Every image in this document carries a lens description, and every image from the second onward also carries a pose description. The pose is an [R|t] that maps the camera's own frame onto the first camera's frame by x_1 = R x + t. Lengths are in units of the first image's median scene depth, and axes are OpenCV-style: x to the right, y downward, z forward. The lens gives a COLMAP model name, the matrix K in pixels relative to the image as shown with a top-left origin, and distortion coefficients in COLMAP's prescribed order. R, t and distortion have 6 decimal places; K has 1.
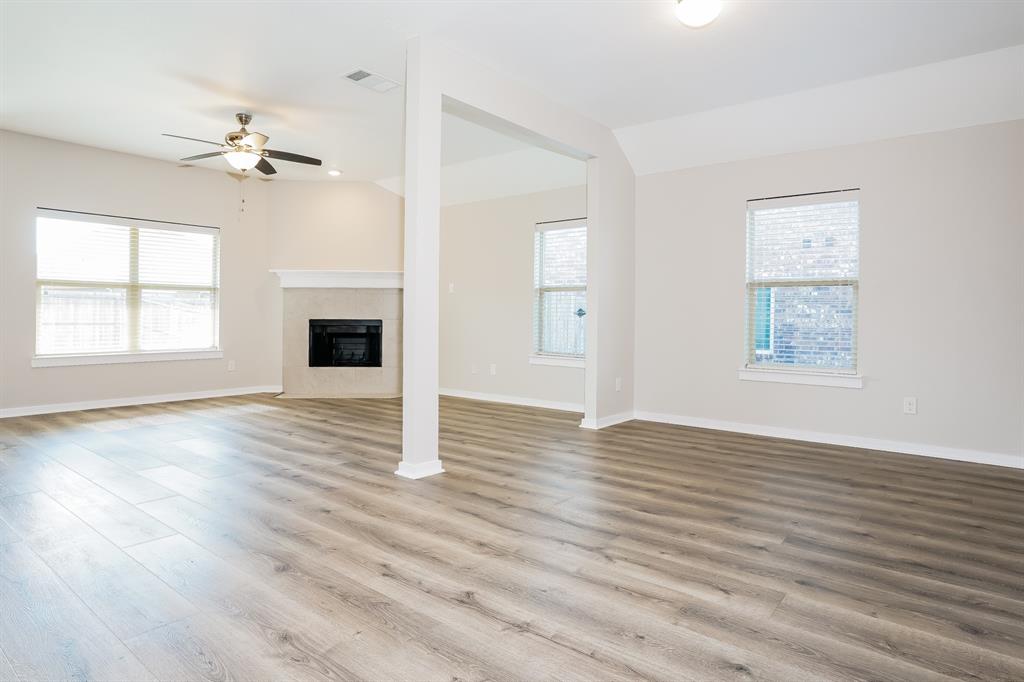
lens RADIAL K [[573.7, 0, 522.3], [0, 573.7, 325.3], [0, 0, 1]] dist [-0.053435, 0.026514]
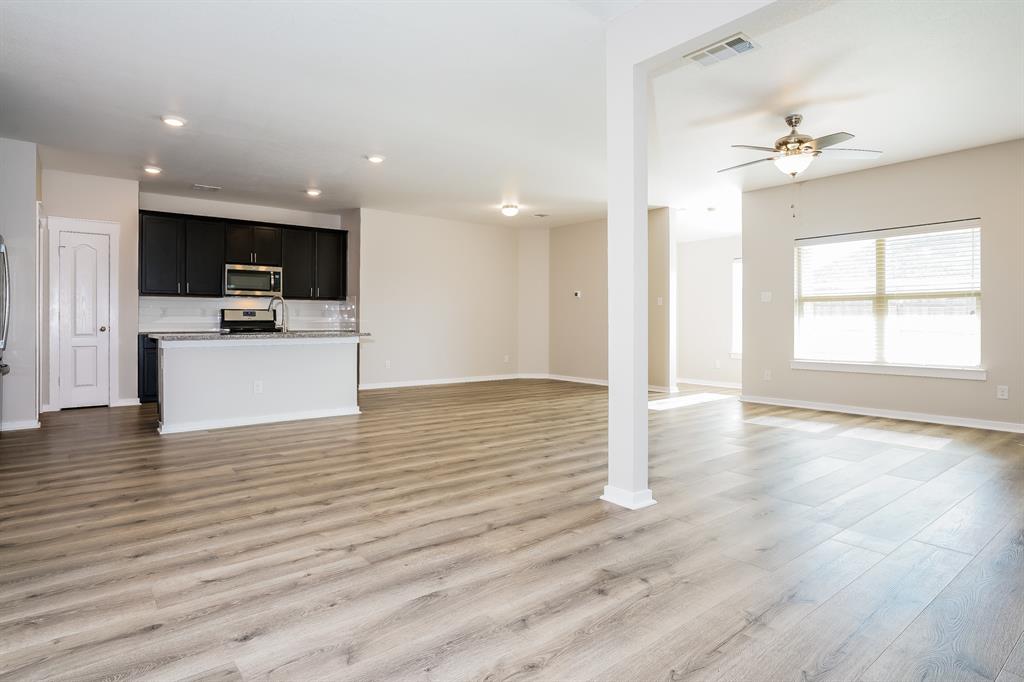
lens RADIAL K [[573.7, 0, 522.3], [0, 573.7, 325.3], [0, 0, 1]] dist [-0.053435, 0.026514]
pose [[-0.217960, -0.007721, -0.975927, 0.914160], [-0.018637, 0.999819, -0.003747, -0.009789], [0.975780, 0.017372, -0.218065, 1.302101]]
